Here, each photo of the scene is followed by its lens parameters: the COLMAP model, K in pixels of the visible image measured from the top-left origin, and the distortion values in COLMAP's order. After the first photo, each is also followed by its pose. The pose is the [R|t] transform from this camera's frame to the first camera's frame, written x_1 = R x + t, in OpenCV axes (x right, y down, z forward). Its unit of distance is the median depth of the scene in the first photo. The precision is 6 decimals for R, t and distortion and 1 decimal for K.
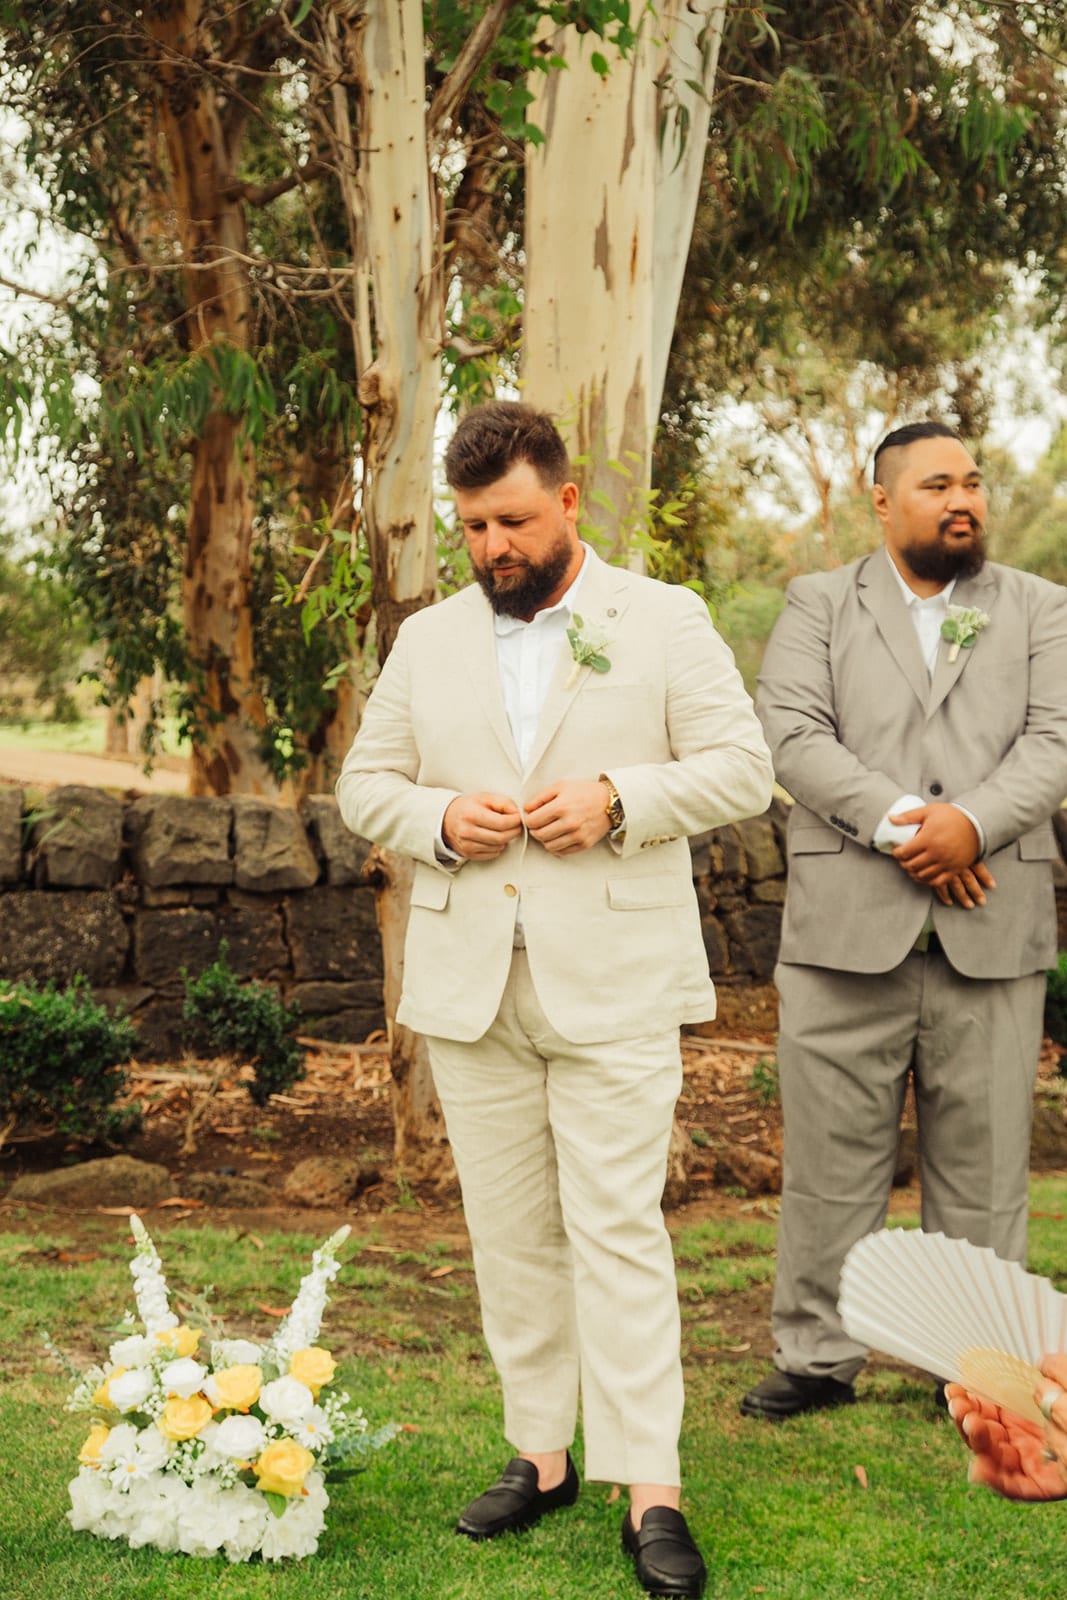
lens RADIAL K [[2814.5, 0, 533.5], [0, 2814.5, 800.0], [0, 0, 1]] dist [0.255102, 0.078767]
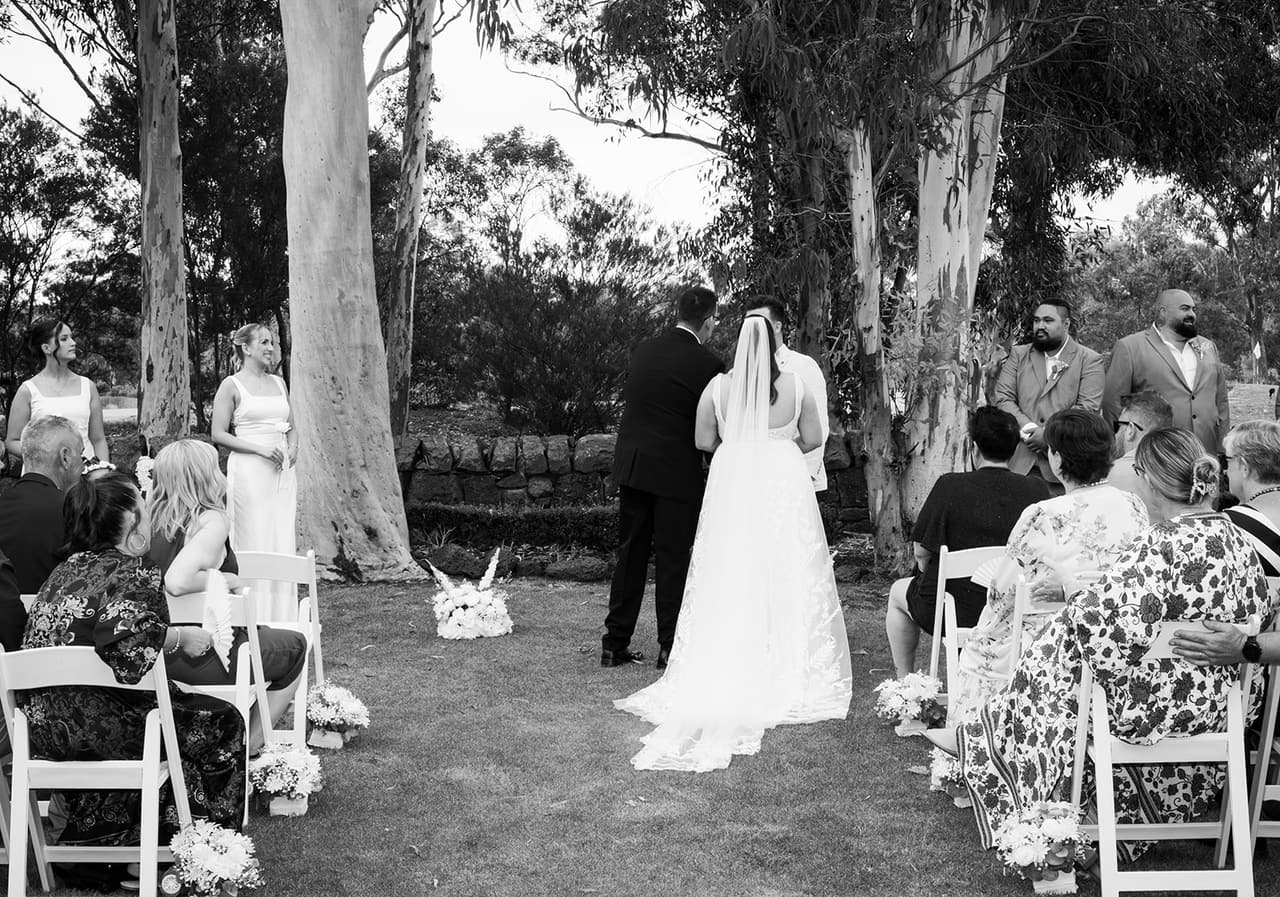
lens RADIAL K [[1818.3, 0, 640.0], [0, 1818.3, 448.5], [0, 0, 1]] dist [0.030765, -0.531415]
pose [[0.976642, -0.020876, -0.213855, 0.104252], [0.021425, 0.999770, 0.000251, 0.013668], [0.213801, -0.004827, 0.976865, -0.712153]]
